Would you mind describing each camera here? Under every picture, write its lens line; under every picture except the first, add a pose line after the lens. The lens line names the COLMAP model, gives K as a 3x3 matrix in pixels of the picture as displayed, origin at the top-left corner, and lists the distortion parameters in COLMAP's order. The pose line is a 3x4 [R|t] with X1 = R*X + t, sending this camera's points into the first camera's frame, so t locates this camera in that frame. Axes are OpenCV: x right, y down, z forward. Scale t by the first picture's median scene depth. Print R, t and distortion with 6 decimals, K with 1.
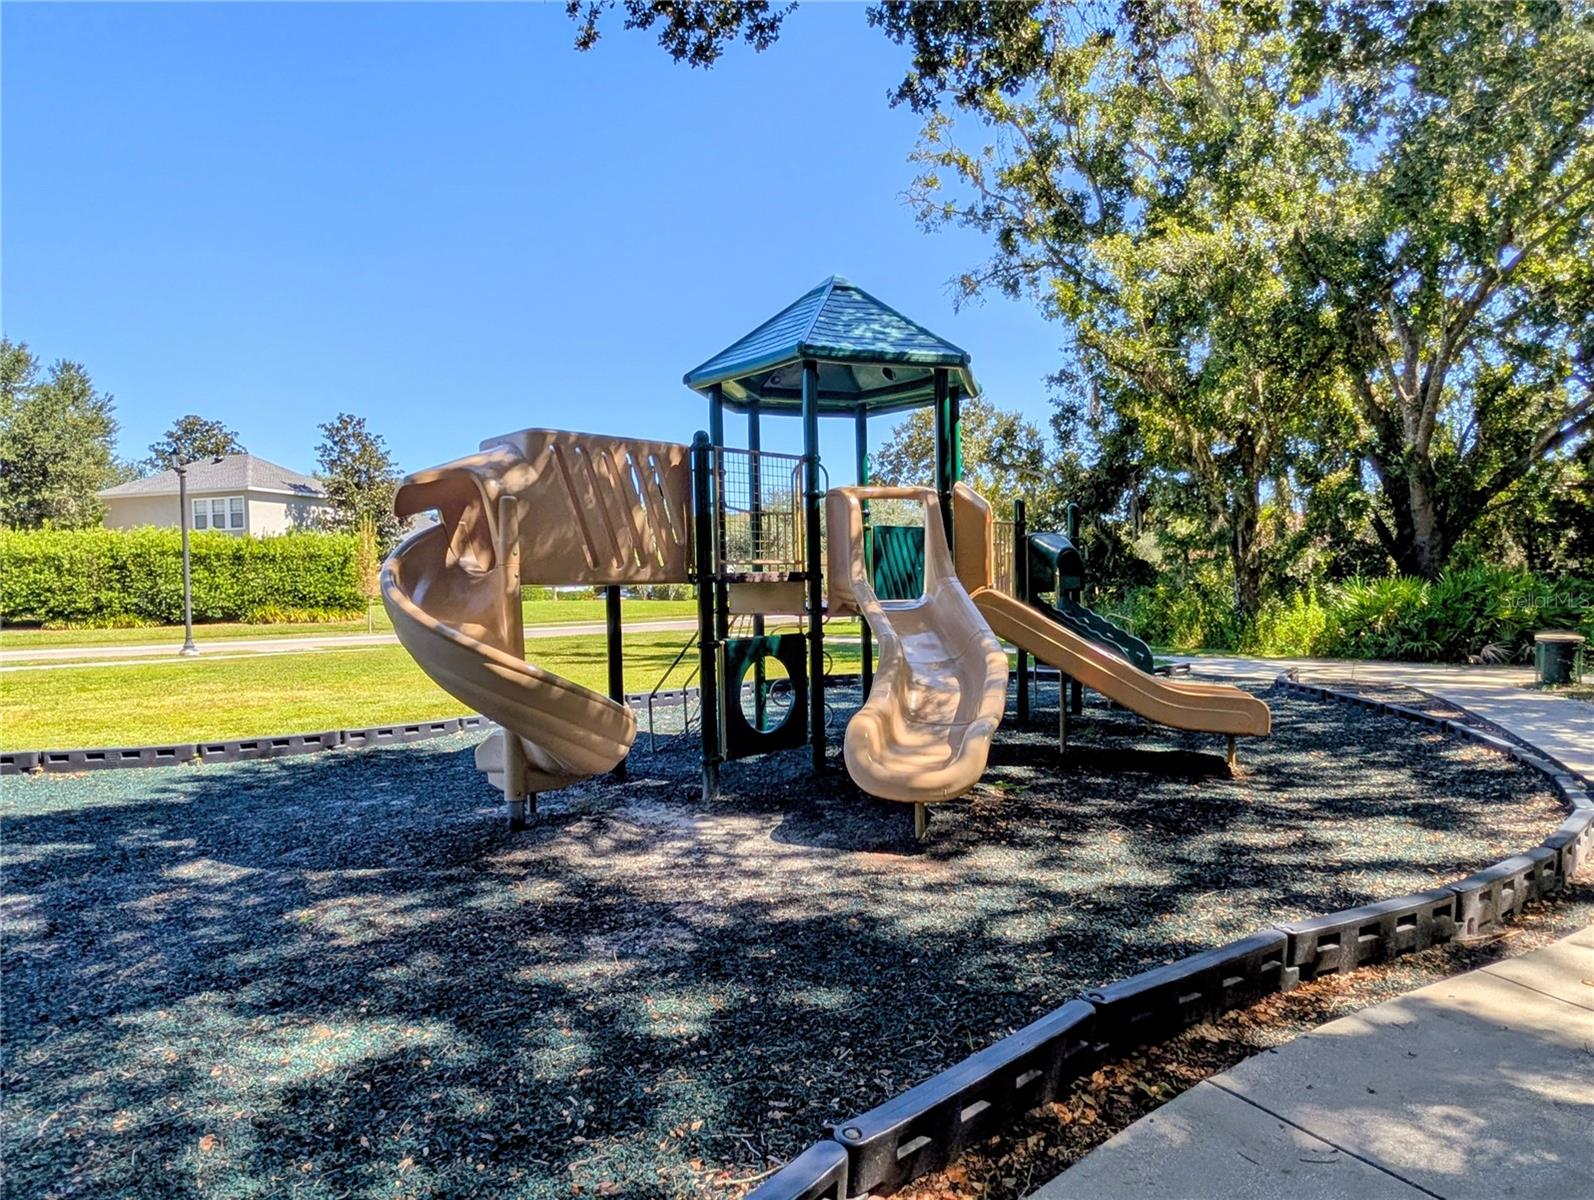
lens RADIAL K [[963.0, 0, 770.9], [0, 963.0, 594.0], [0, 0, 1]] dist [0.023450, -0.000408]
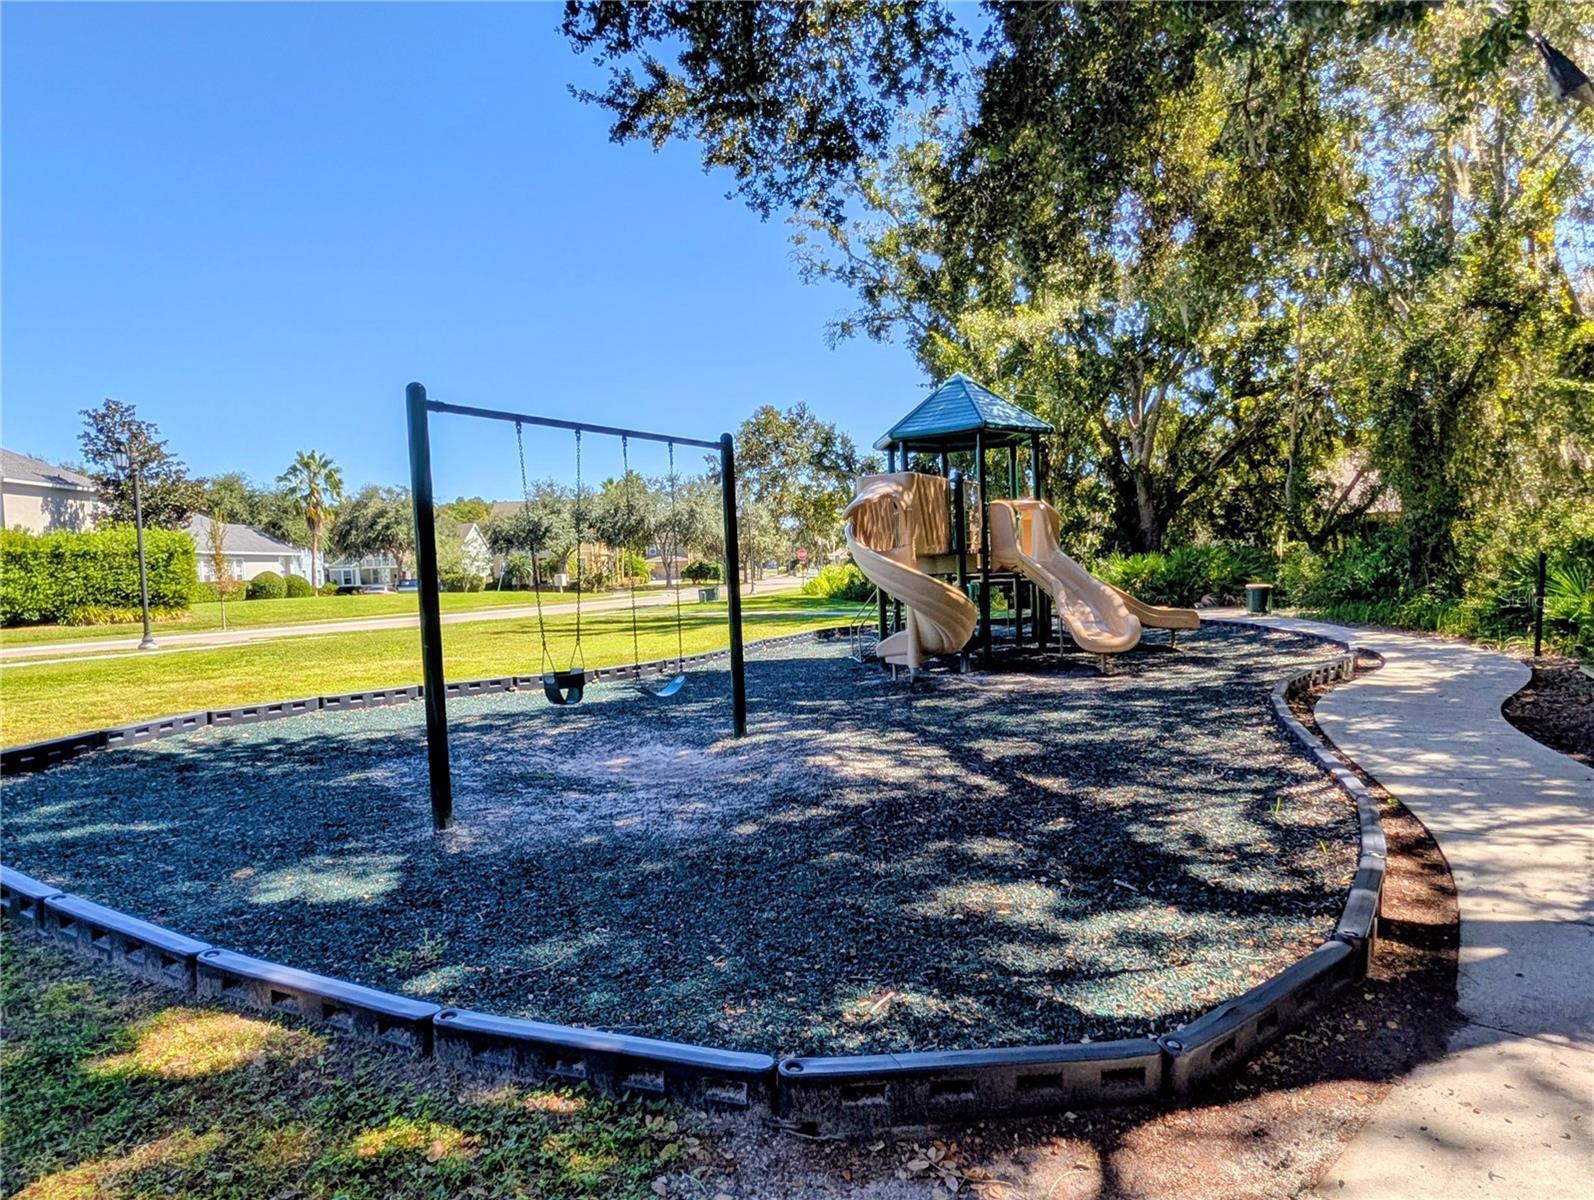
lens RADIAL K [[963.0, 0, 770.9], [0, 963.0, 594.0], [0, 0, 1]] dist [0.023450, -0.000408]
pose [[0.954989, -0.029985, 0.295123, -0.804173], [0.026840, 0.999532, 0.014702, 0.021156], [-0.295426, -0.006119, 0.955346, -0.550521]]
